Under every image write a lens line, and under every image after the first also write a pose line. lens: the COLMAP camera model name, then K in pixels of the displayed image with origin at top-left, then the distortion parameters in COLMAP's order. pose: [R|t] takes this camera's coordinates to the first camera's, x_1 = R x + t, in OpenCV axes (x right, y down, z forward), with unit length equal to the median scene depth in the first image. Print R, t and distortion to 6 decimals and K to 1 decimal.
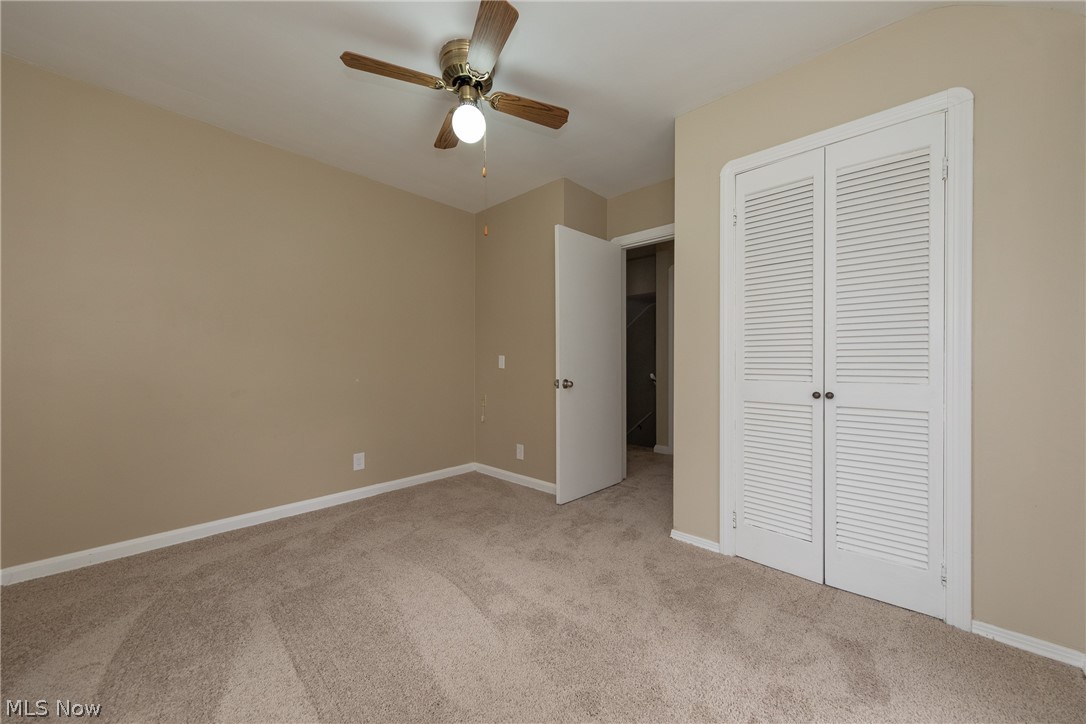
lens RADIAL K [[393.7, 0, 541.0], [0, 393.7, 364.8], [0, 0, 1]] dist [-0.000842, -0.000094]
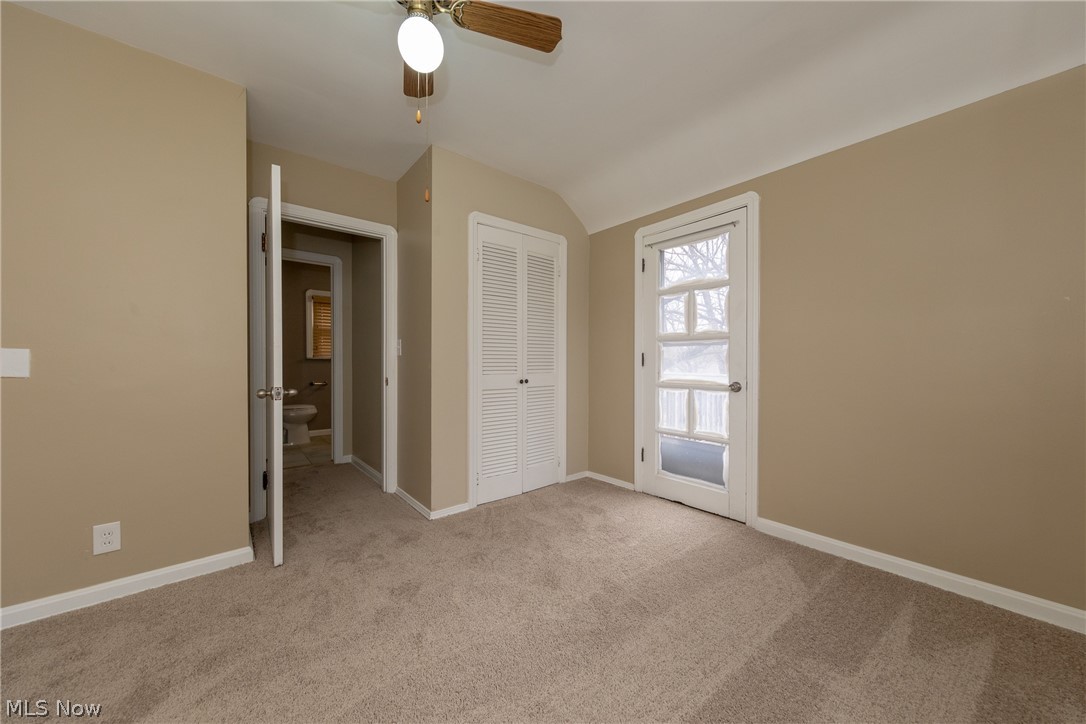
lens RADIAL K [[393.7, 0, 541.0], [0, 393.7, 364.8], [0, 0, 1]] dist [-0.000842, -0.000094]
pose [[0.118030, -0.006995, 0.992985, -0.825651], [0.009401, 0.999938, 0.005926, -0.002255], [-0.992966, 0.008635, 0.118089, 0.628254]]
